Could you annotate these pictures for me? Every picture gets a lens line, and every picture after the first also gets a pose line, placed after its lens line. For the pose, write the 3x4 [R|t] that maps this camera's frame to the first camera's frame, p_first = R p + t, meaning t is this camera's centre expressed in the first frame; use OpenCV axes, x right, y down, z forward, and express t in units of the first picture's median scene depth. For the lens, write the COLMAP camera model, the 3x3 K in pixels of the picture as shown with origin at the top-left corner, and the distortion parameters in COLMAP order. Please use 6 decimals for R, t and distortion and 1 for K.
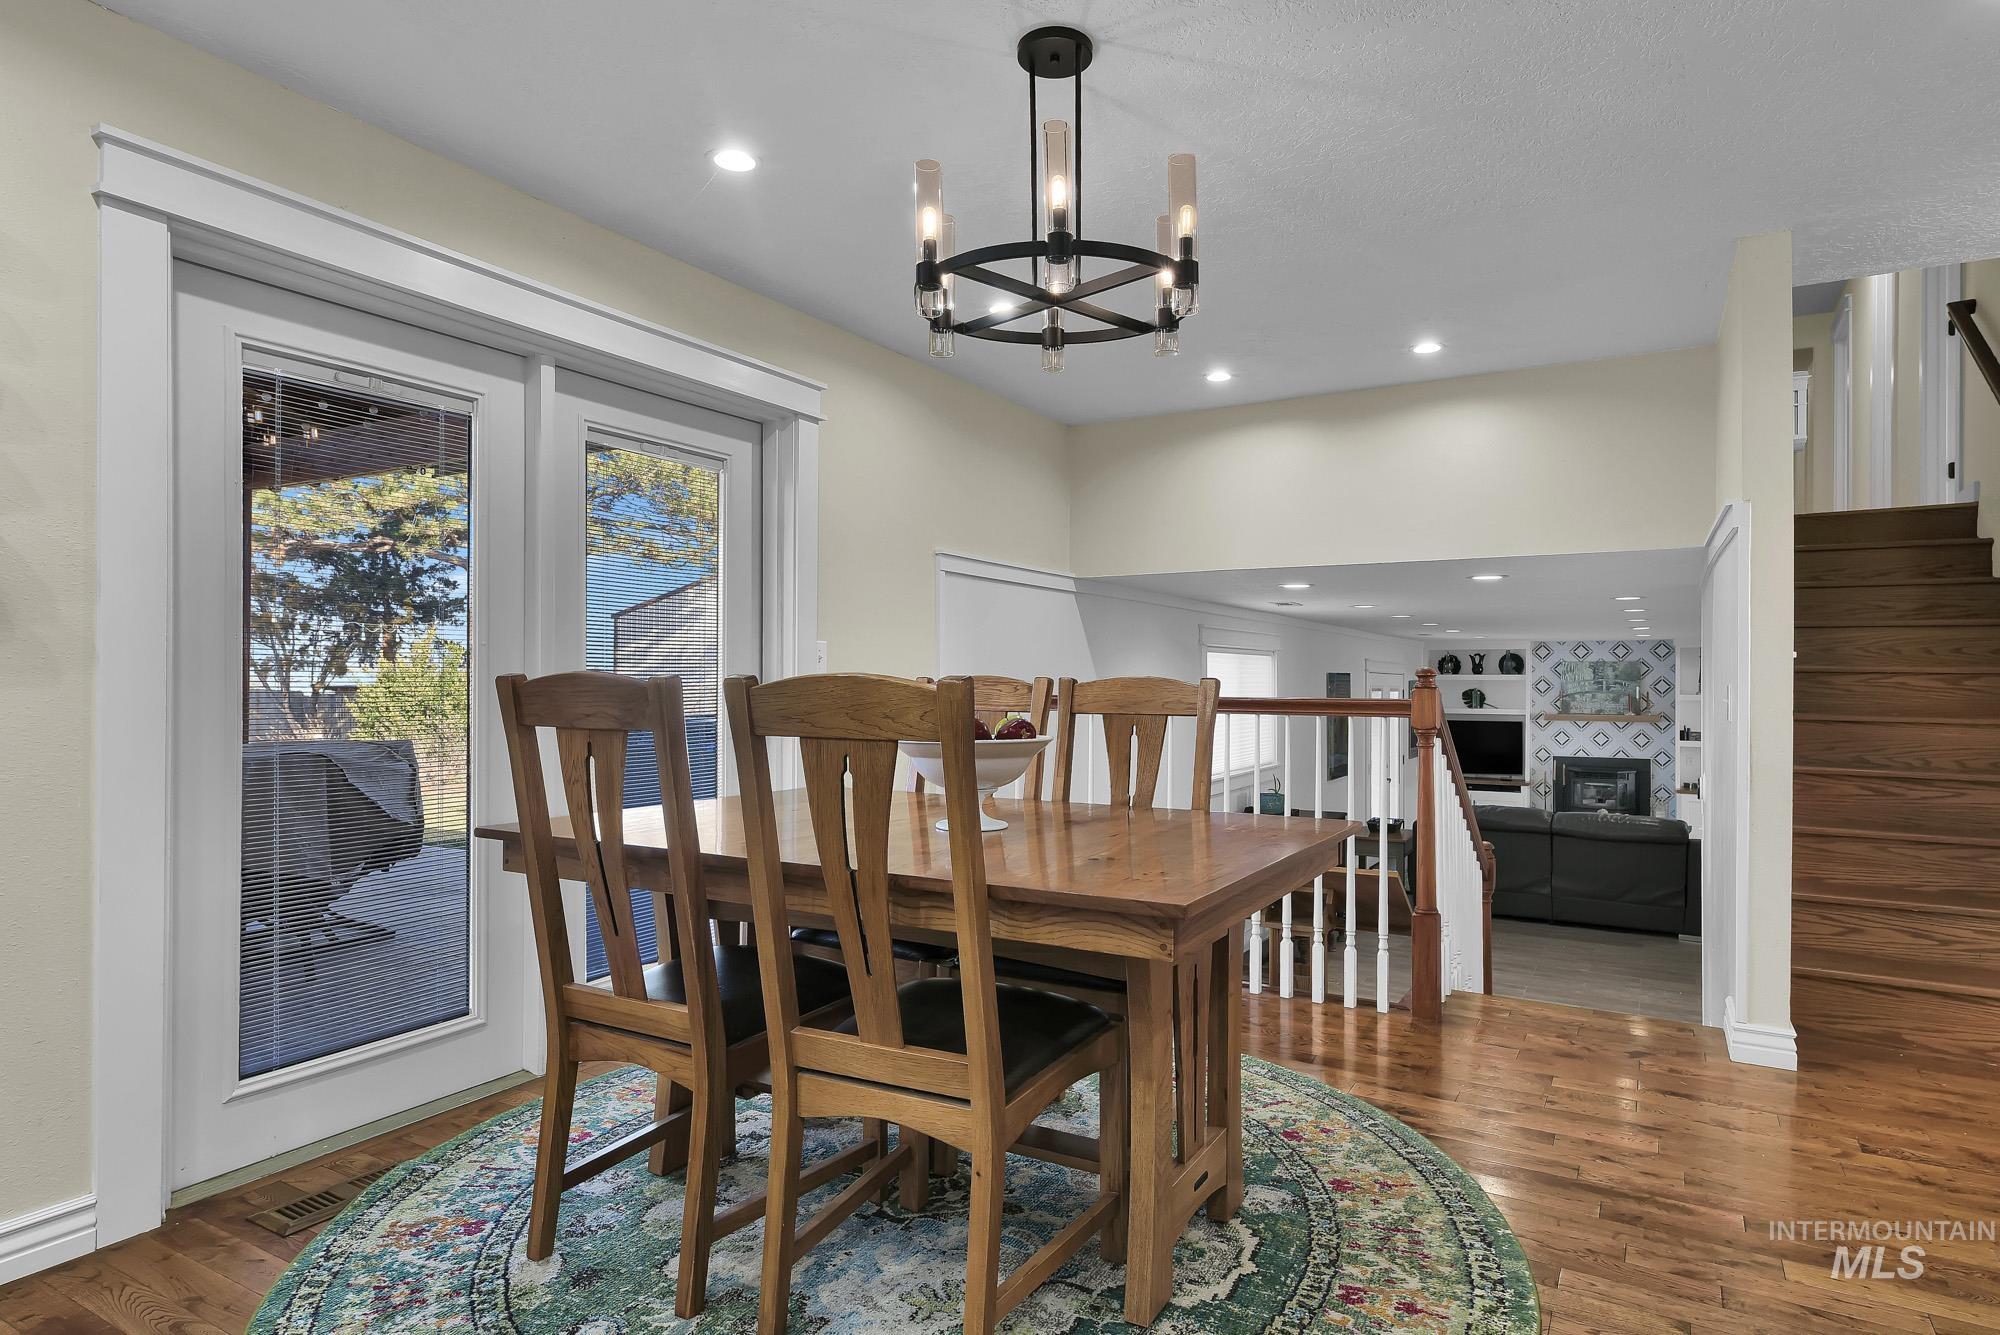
lens RADIAL K [[1098.4, 0, 1035.6], [0, 1098.4, 666.9], [0, 0, 1]] dist [0.001088, 0.001368]
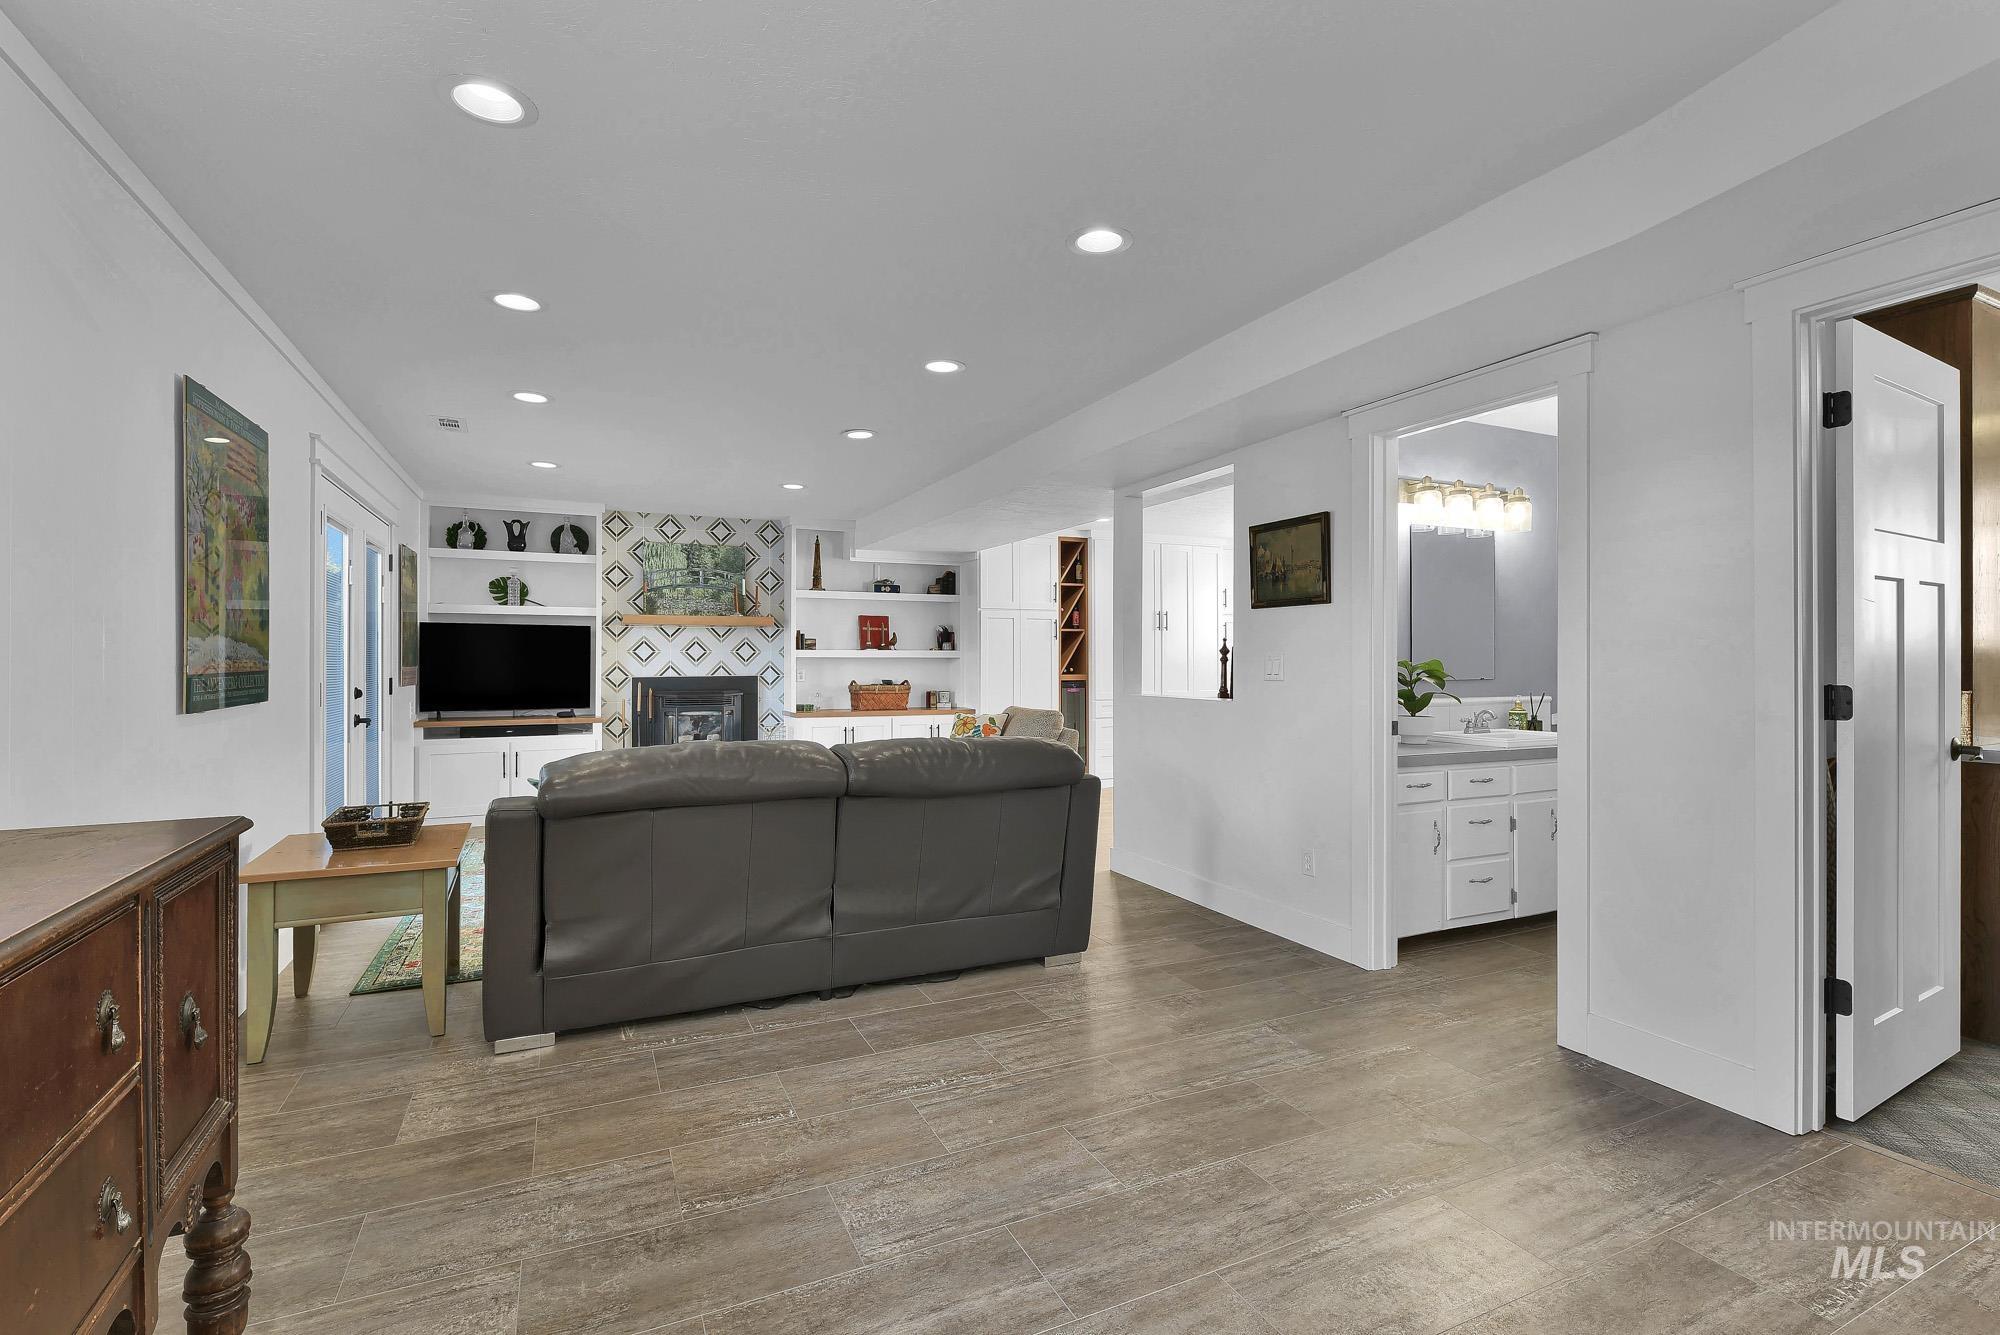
lens RADIAL K [[875.6, 0, 976.1], [0, 875.6, 660.0], [0, 0, 1]] dist [0.000679, 0.000124]
pose [[0.572437, -0.002877, 0.819944, 0.147561], [-0.007024, 0.999940, 0.008412, 0.064596], [-0.819919, -0.010575, 0.572382, 0.516472]]
